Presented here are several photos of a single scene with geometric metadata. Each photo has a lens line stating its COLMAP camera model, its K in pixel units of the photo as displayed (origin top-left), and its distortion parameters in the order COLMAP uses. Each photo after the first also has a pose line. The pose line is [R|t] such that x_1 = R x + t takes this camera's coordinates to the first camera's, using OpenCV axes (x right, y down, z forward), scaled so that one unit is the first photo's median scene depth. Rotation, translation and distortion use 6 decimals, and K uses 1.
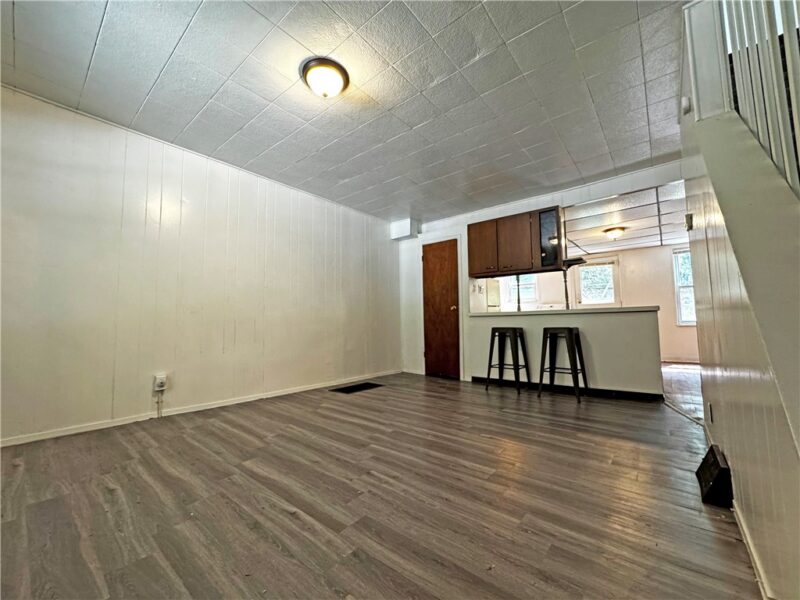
lens RADIAL K [[321.1, 0, 397.9], [0, 321.1, 297.6], [0, 0, 1]] dist [-0.002648, 0.000074]
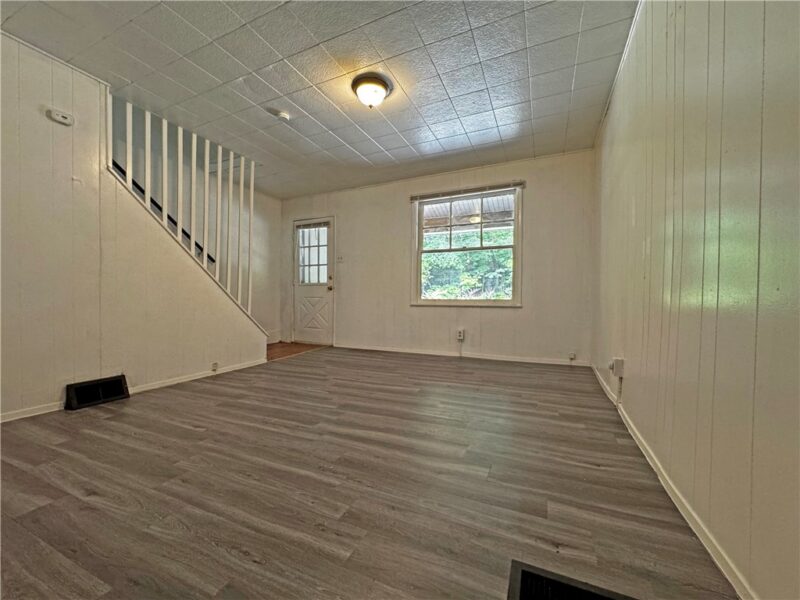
lens RADIAL K [[321.1, 0, 398.6], [0, 321.1, 297.8], [0, 0, 1]] dist [-0.002648, 0.000074]
pose [[-0.963465, 0.005292, -0.267781, 0.000245], [0.026145, 0.996888, -0.074369, 0.119691], [0.266554, -0.078653, -0.960605, 1.414288]]
